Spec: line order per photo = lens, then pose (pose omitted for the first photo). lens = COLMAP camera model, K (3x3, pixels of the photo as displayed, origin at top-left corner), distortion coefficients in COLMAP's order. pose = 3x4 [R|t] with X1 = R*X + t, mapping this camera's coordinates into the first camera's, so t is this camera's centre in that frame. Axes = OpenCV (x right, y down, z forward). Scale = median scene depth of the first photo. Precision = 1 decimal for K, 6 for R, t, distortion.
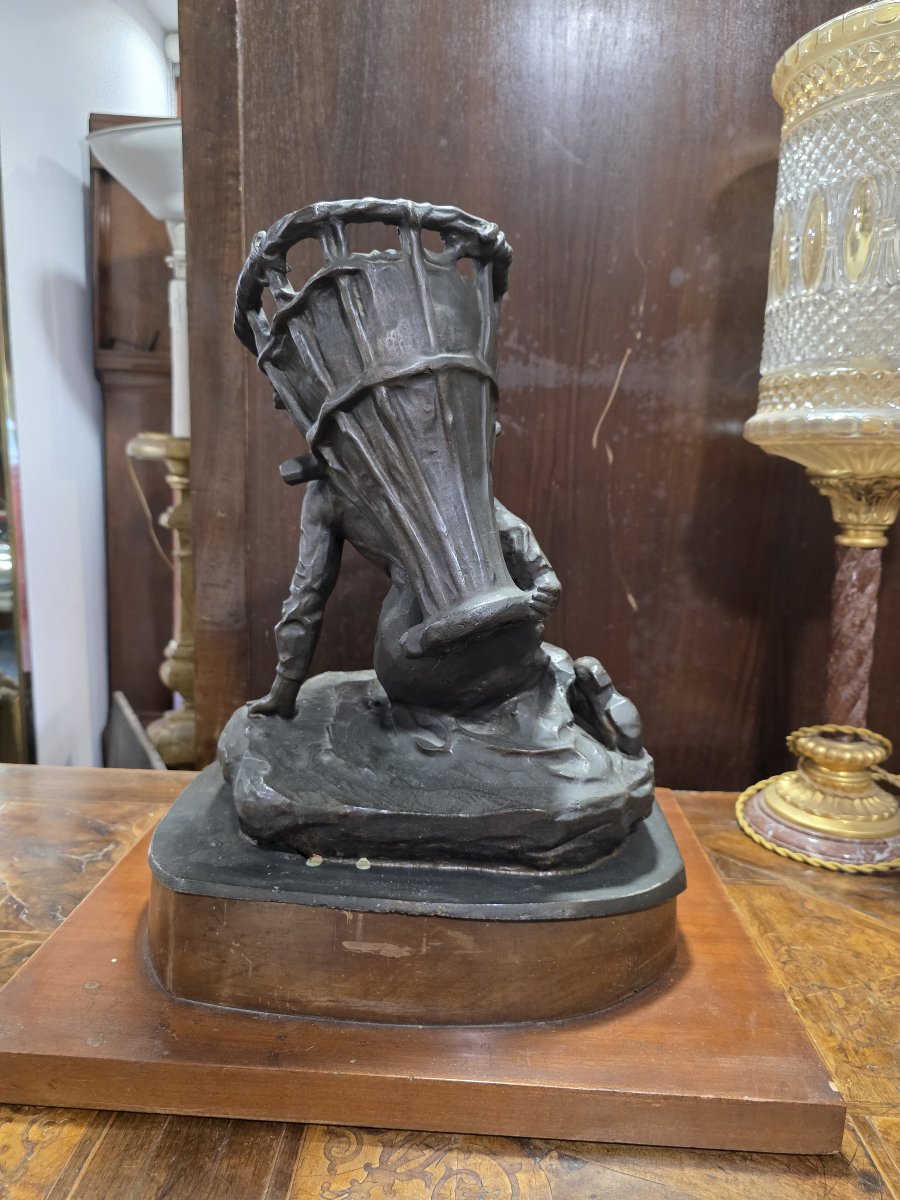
lens RADIAL K [[851.5, 0, 451.7], [0, 851.5, 600.4], [0, 0, 1]] dist [0.024063, -0.041697]
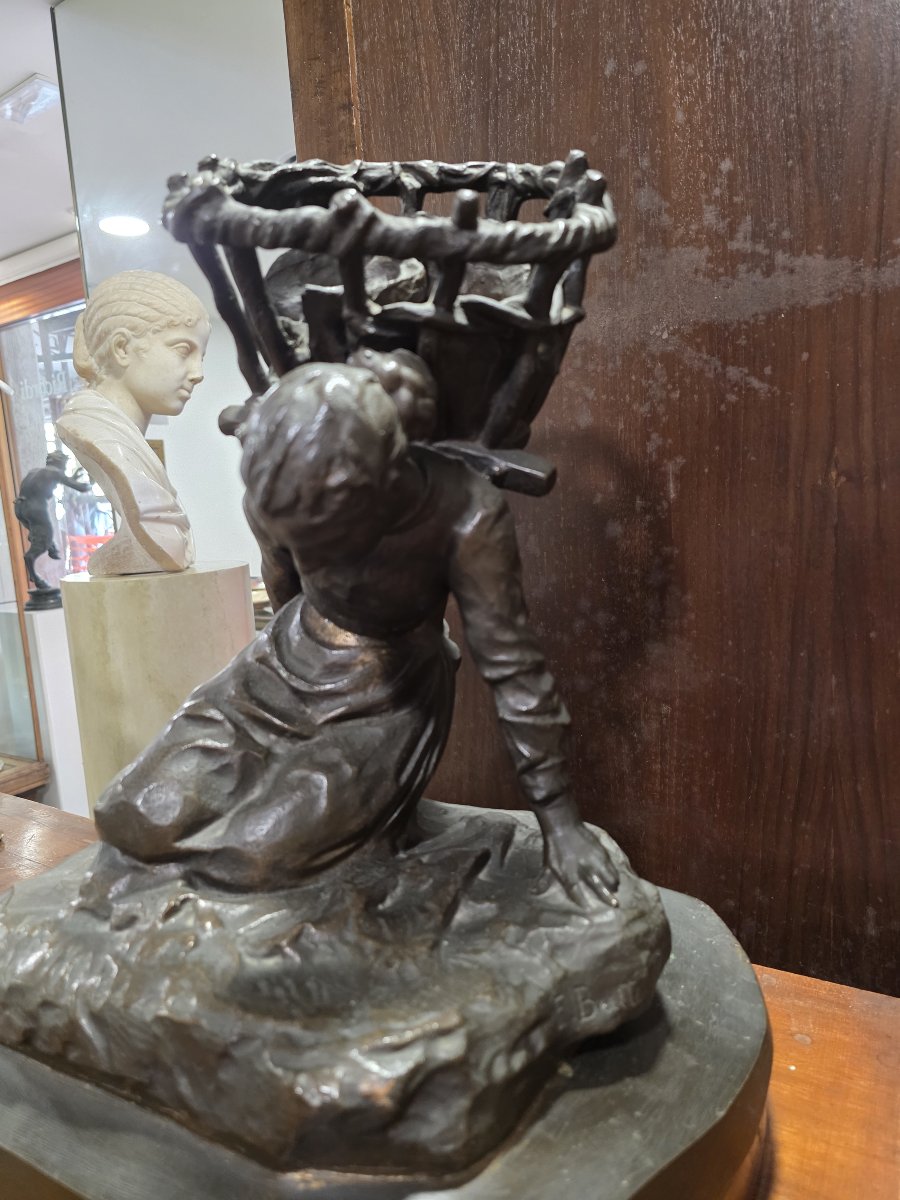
lens RADIAL K [[851.5, 0, 460.1], [0, 851.5, 608.9], [0, 0, 1]] dist [0.024063, -0.041697]
pose [[0.853260, -0.017255, -0.521200, 0.207955], [0.008411, 0.999778, -0.019330, -0.042560], [0.521417, 0.012110, 0.853216, 0.410342]]
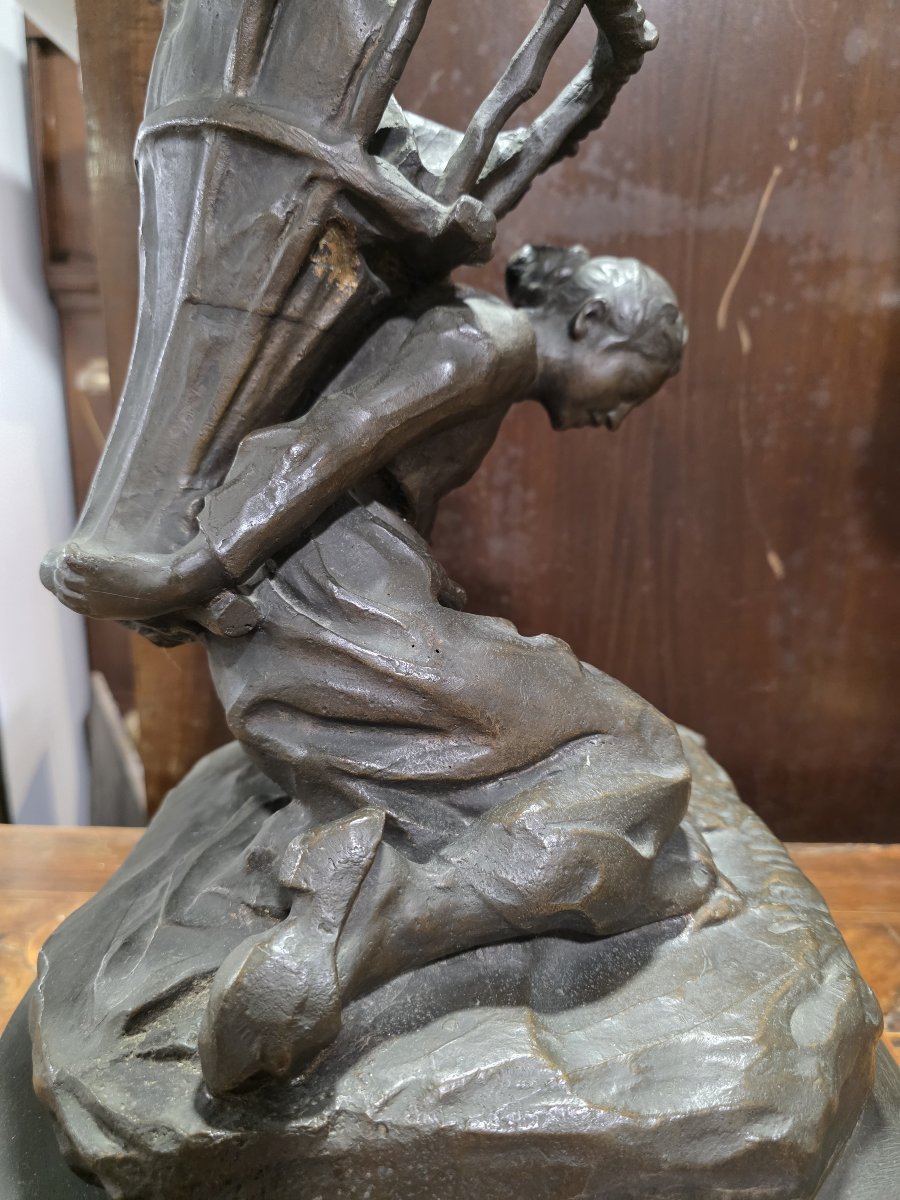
lens RADIAL K [[851.5, 0, 441.6], [0, 851.5, 592.8], [0, 0, 1]] dist [0.024063, -0.041697]
pose [[0.999167, -0.028957, -0.028764, -0.032720], [0.030681, 0.997641, 0.061403, -0.026041], [0.026918, -0.062234, 0.997699, 0.344953]]
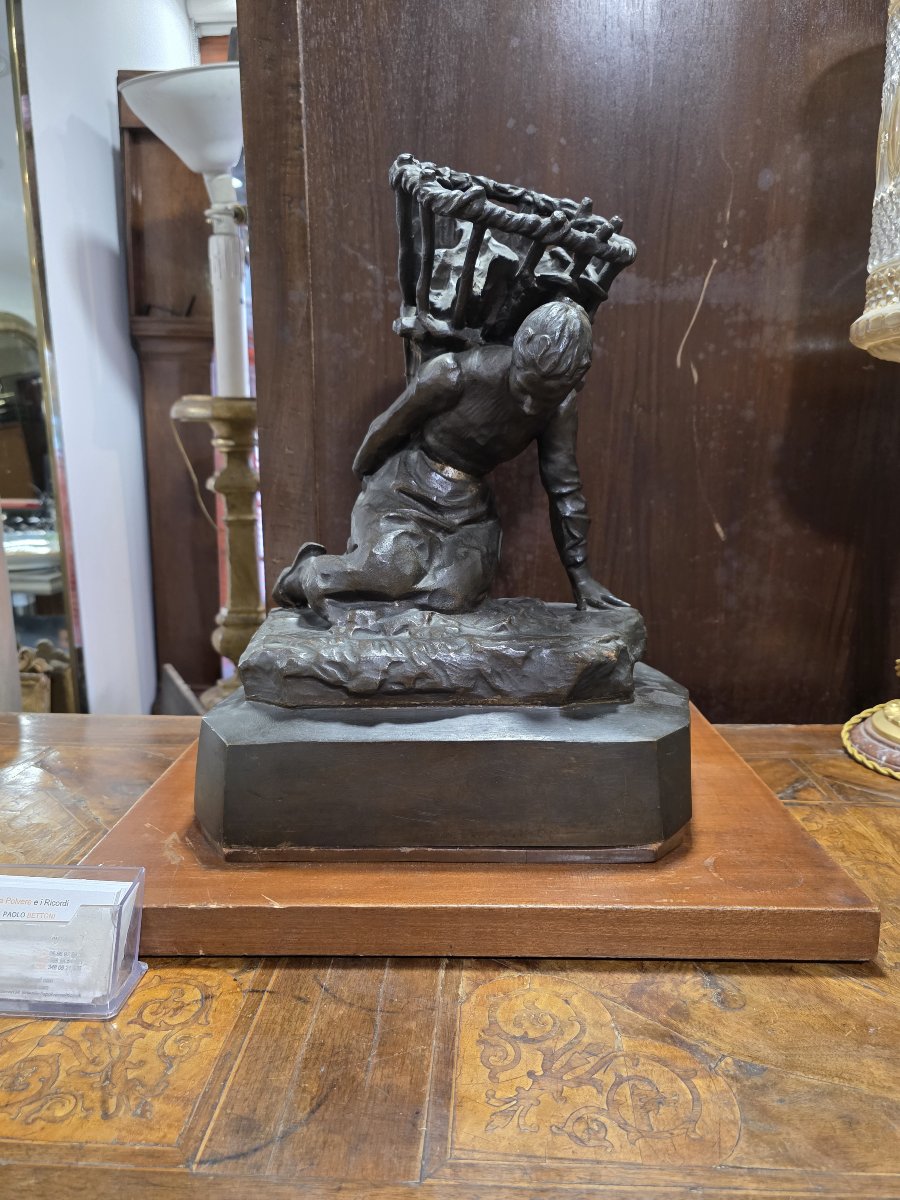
lens RADIAL K [[851.5, 0, 455.1], [0, 851.5, 612.0], [0, 0, 1]] dist [0.024063, -0.041697]
pose [[0.999328, -0.026158, -0.025661, -0.065699], [0.026944, 0.999163, 0.030781, 0.058790], [0.024835, -0.031452, 0.999197, 0.037914]]
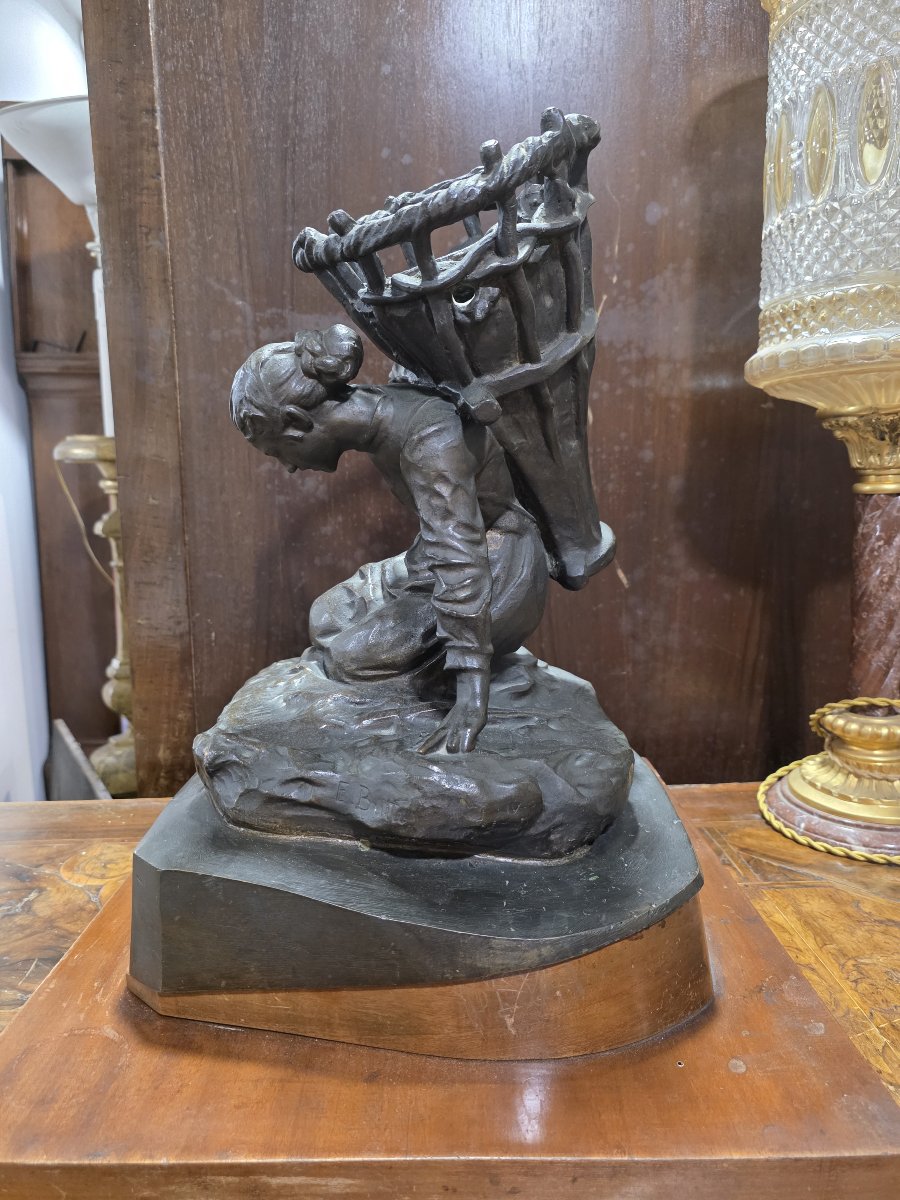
lens RADIAL K [[851.5, 0, 448.7], [0, 851.5, 592.8], [0, 0, 1]] dist [0.024063, -0.041697]
pose [[0.997351, -0.053066, 0.049749, -0.017495], [0.054122, 0.998332, -0.020115, 0.027862], [-0.048598, 0.022754, 0.998559, 0.119471]]
